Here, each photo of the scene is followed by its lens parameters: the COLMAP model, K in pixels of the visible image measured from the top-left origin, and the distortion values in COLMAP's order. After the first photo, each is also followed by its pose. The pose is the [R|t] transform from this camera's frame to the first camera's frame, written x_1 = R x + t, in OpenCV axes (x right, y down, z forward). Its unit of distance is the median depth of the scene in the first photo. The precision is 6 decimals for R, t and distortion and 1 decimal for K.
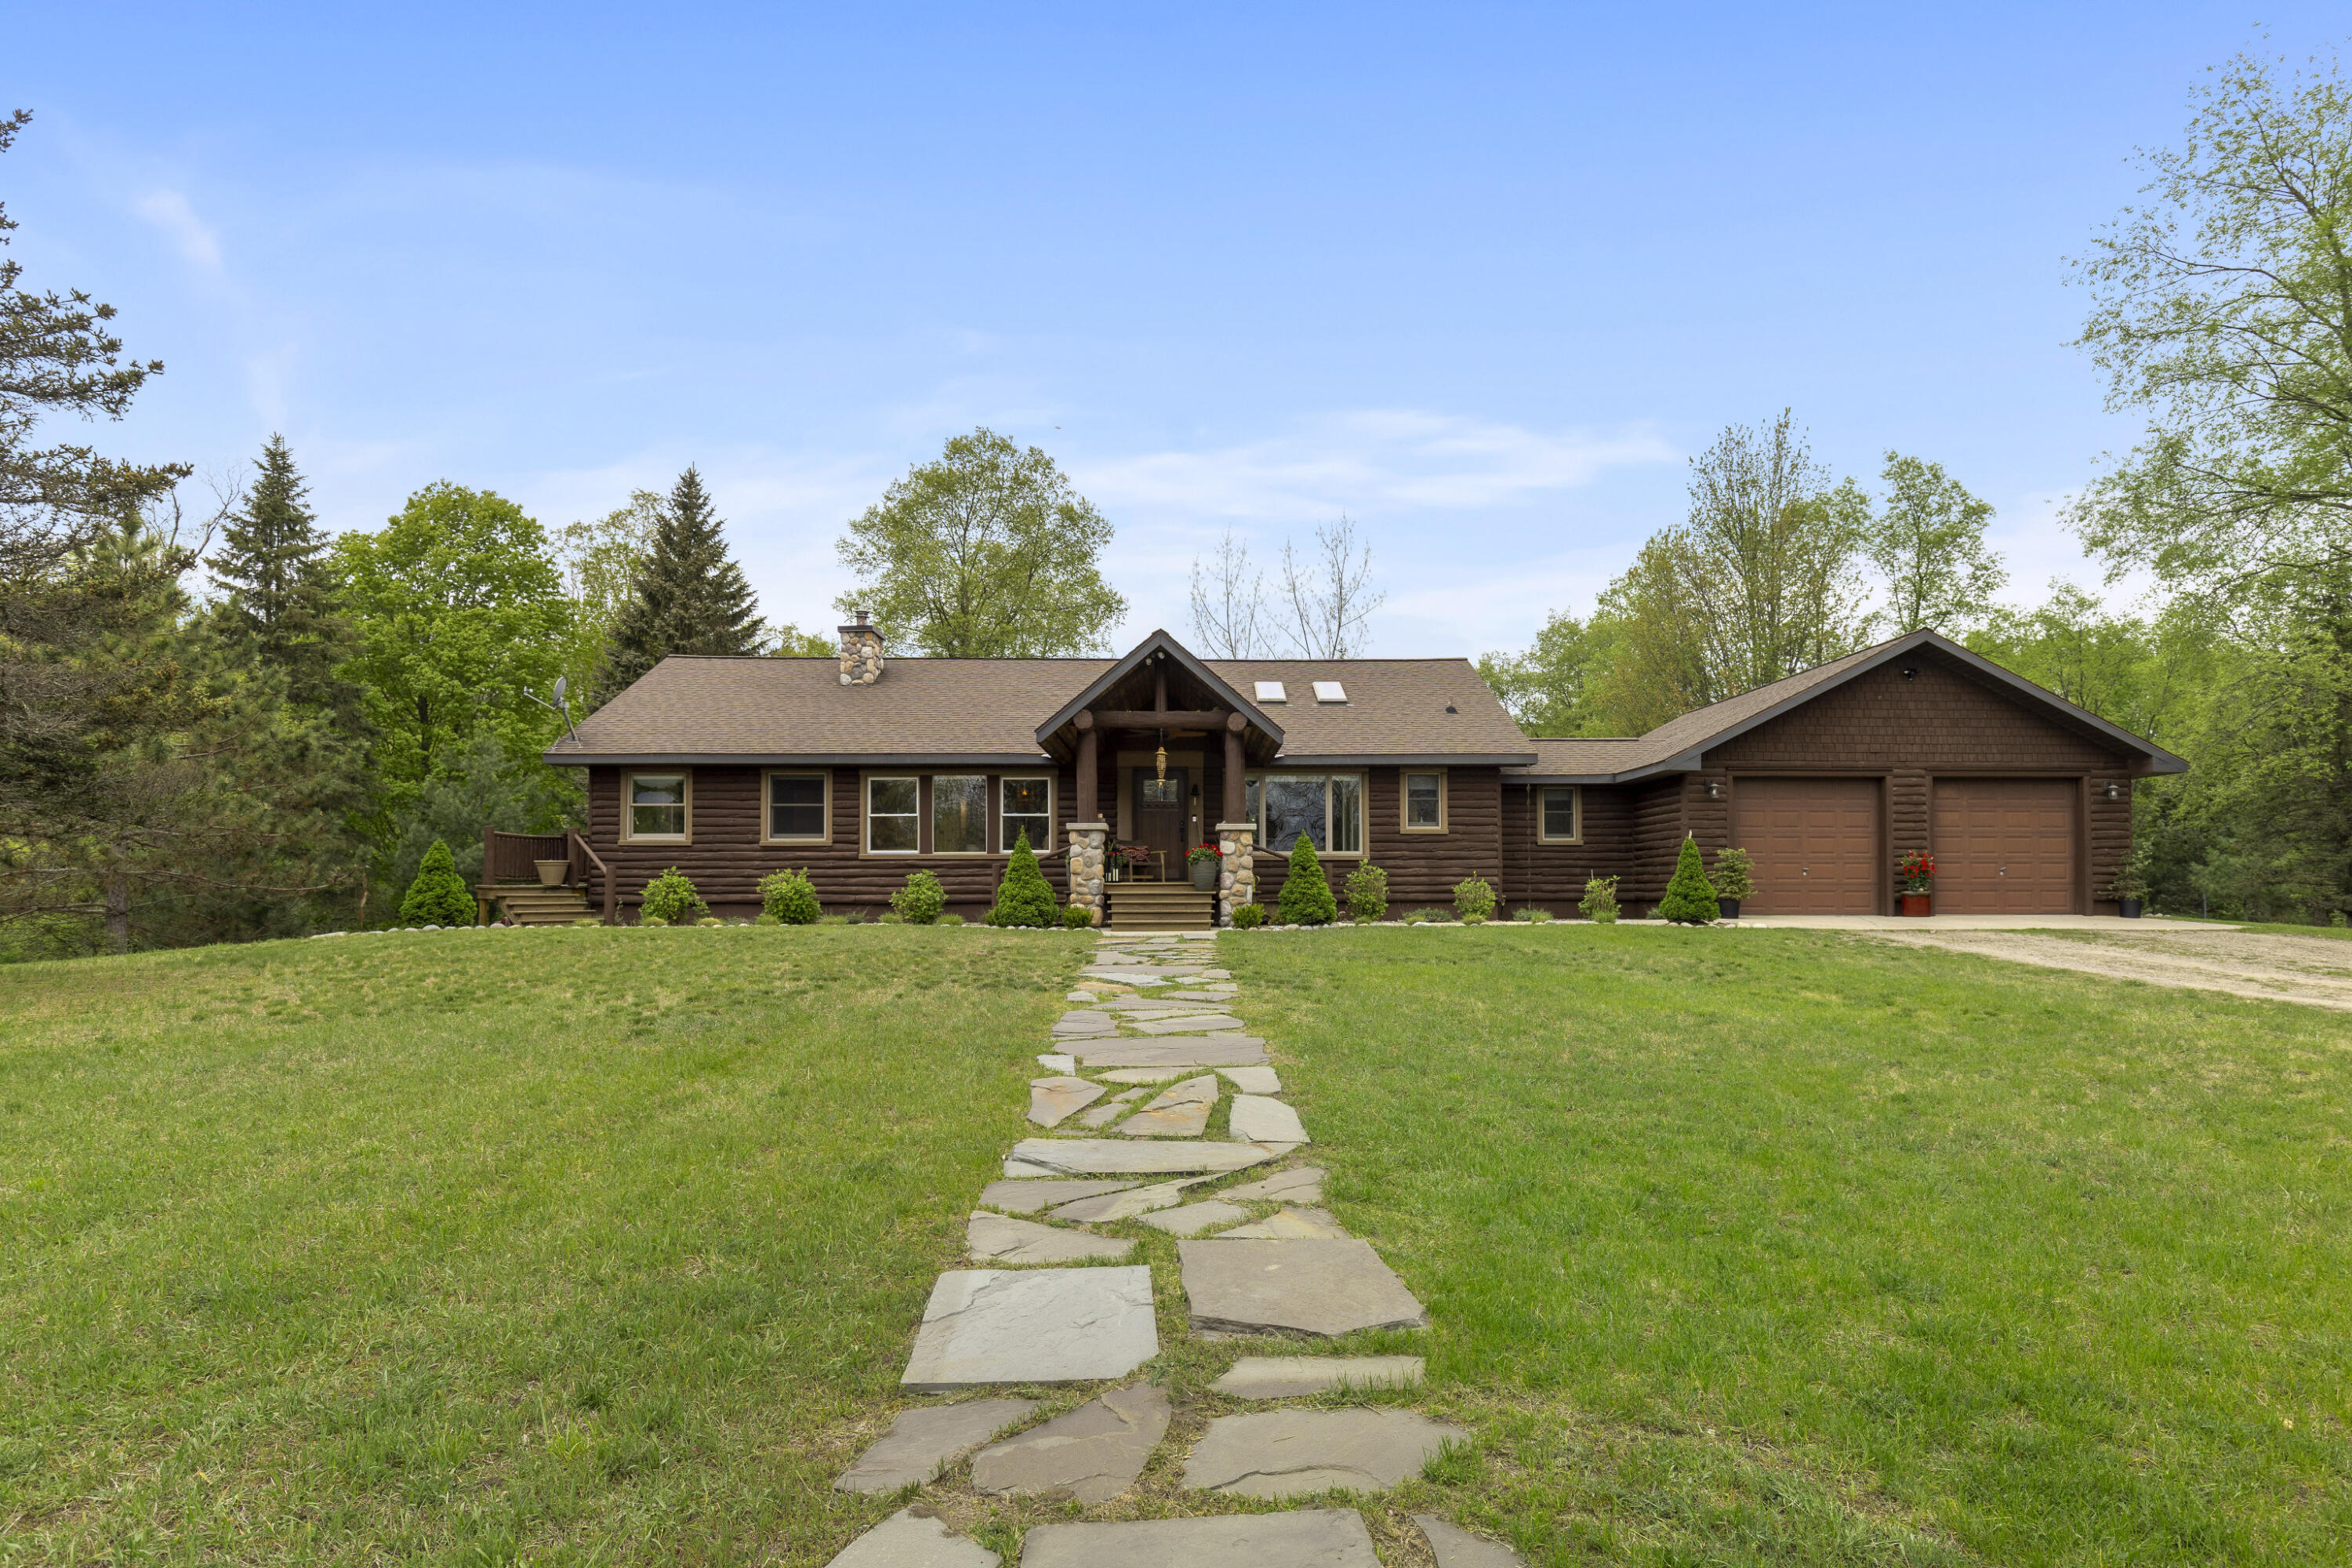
lens RADIAL K [[1268.8, 0, 1145.1], [0, 1268.8, 810.9], [0, 0, 1]] dist [-0.015289, 0.001011]
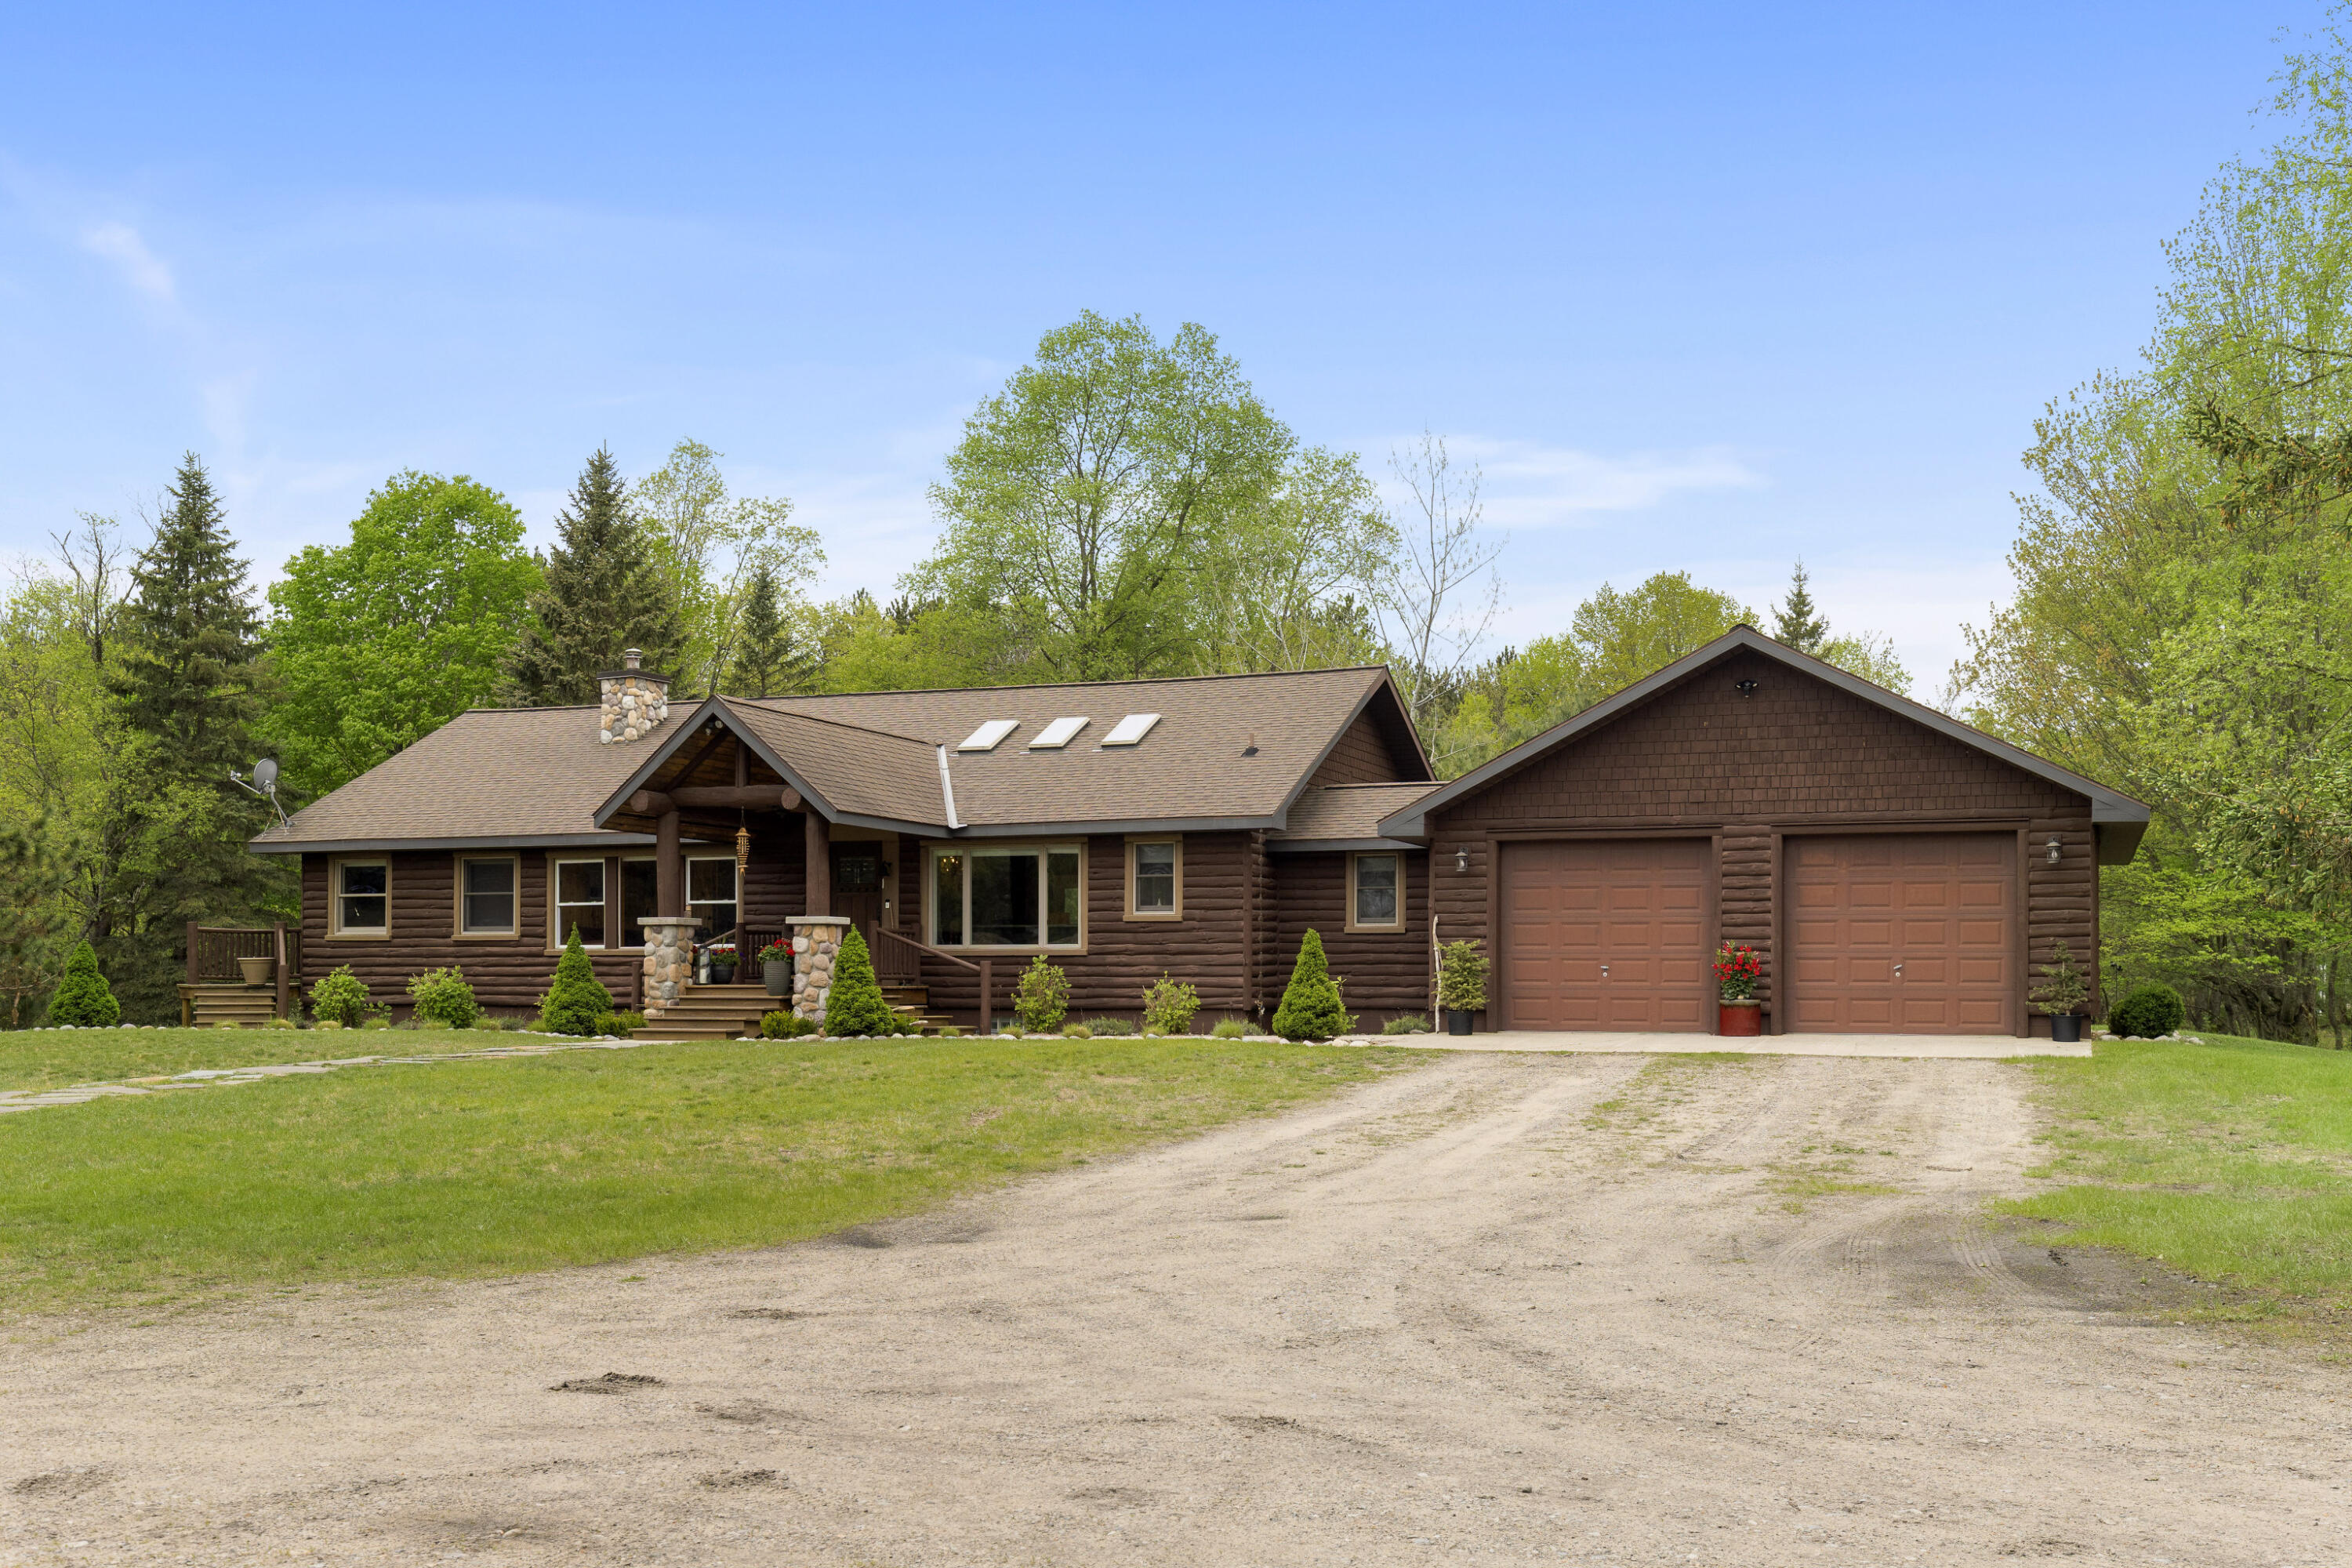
lens RADIAL K [[2417.7, 0, 1175.2], [0, 2417.7, 791.1], [0, 0, 1]] dist [-0.022863, 0.000000]
pose [[0.917860, -0.028569, -0.395874, 0.842078], [0.022525, 0.999548, -0.019910, -0.032279], [0.396264, 0.009357, 0.918089, -0.351581]]
